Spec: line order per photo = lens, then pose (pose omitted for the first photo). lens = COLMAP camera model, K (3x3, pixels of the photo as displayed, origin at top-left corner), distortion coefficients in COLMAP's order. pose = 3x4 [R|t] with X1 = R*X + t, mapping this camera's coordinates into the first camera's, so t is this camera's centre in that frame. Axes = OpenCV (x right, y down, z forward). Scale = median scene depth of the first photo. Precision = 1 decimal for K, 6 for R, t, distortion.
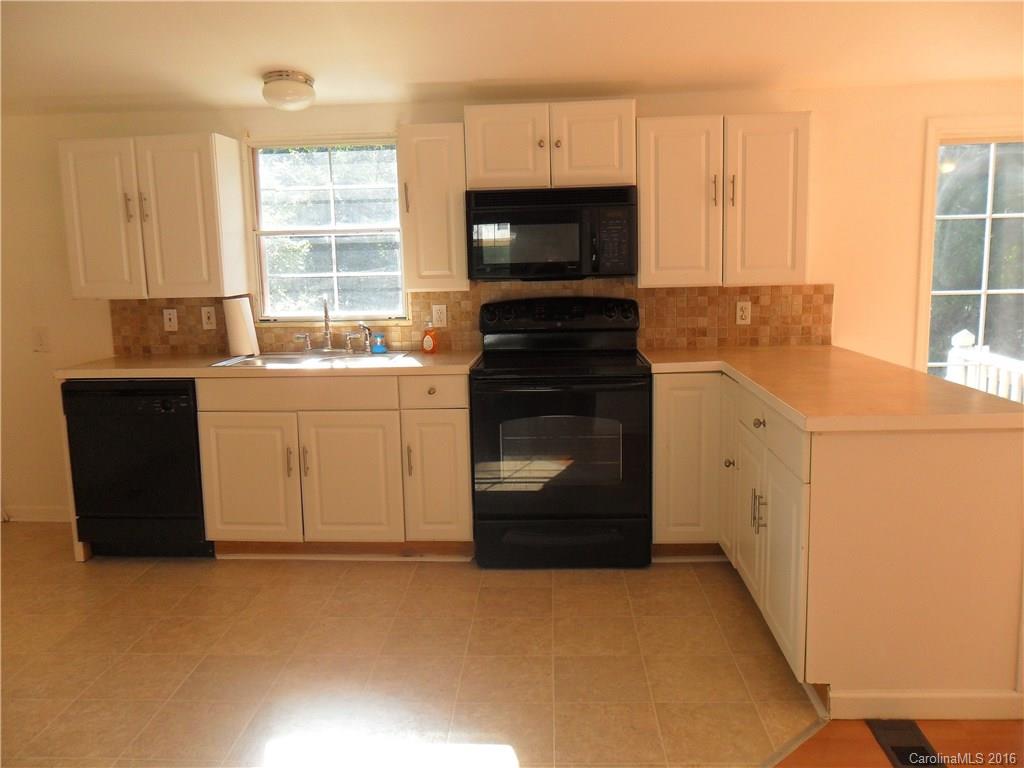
lens RADIAL K [[831.3, 0, 509.2], [0, 831.3, 386.1], [0, 0, 1]] dist [-0.011616, 0.000775]
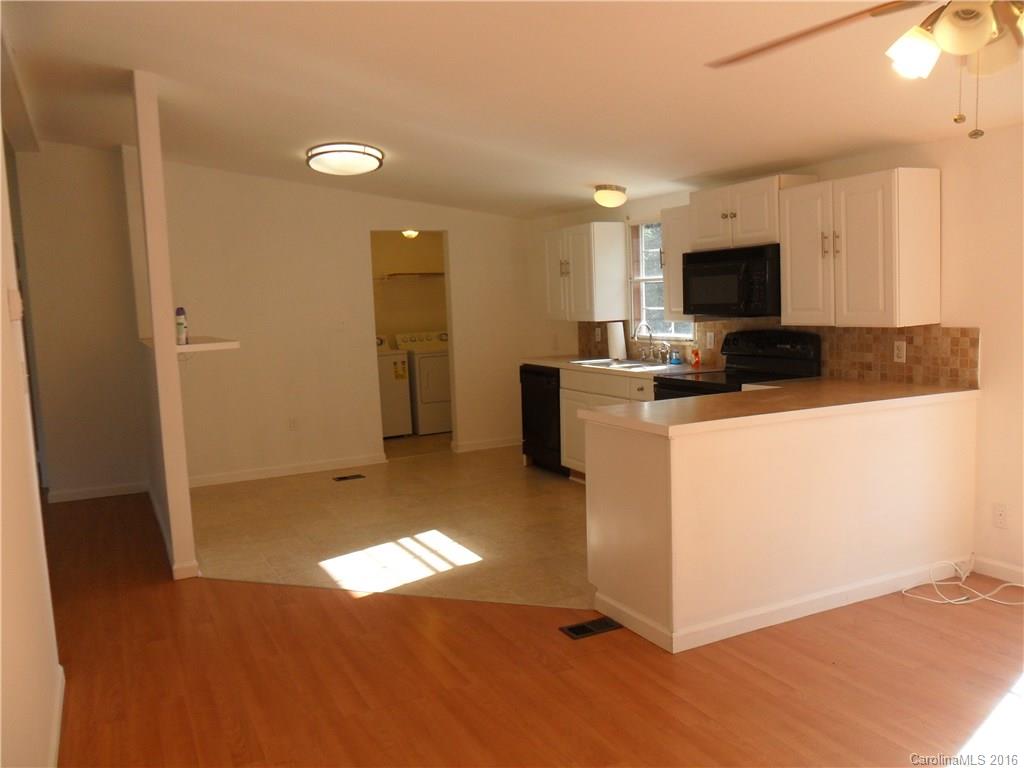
lens RADIAL K [[831.3, 0, 518.9], [0, 831.3, 379.0], [0, 0, 1]] dist [-0.011616, 0.000775]
pose [[0.519661, 0.089840, -0.849636, 0.943637], [-0.115624, 0.992702, 0.034249, -0.033095], [0.846513, 0.080440, 0.526256, 0.025533]]
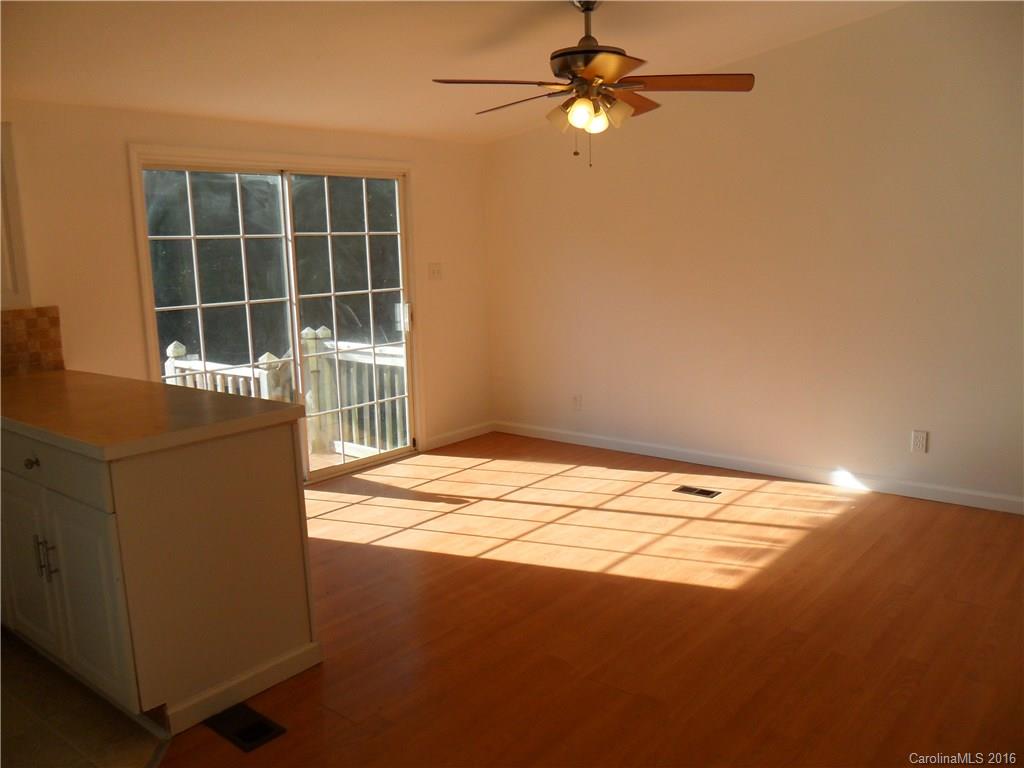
lens RADIAL K [[831.3, 0, 515.2], [0, 831.3, 382.8], [0, 0, 1]] dist [-0.011616, 0.000775]
pose [[0.589834, -0.124387, 0.797887, -0.070000], [0.139702, 0.988885, 0.050889, -0.010477], [-0.795348, 0.081450, 0.600655, 0.015084]]
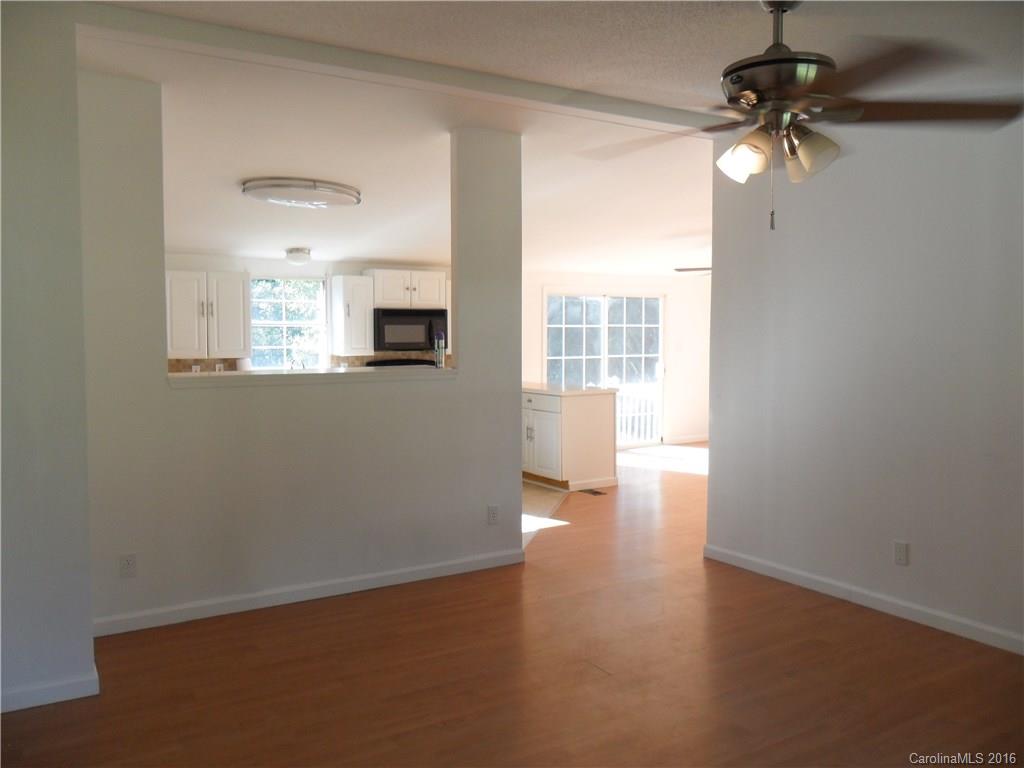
lens RADIAL K [[831.3, 0, 511.7], [0, 831.3, 381.3], [0, 0, 1]] dist [-0.011616, 0.000775]
pose [[0.816992, -0.009761, 0.576567, -0.916681], [0.071650, 0.993827, -0.084703, 0.143124], [-0.572181, 0.110512, 0.812648, -0.833849]]
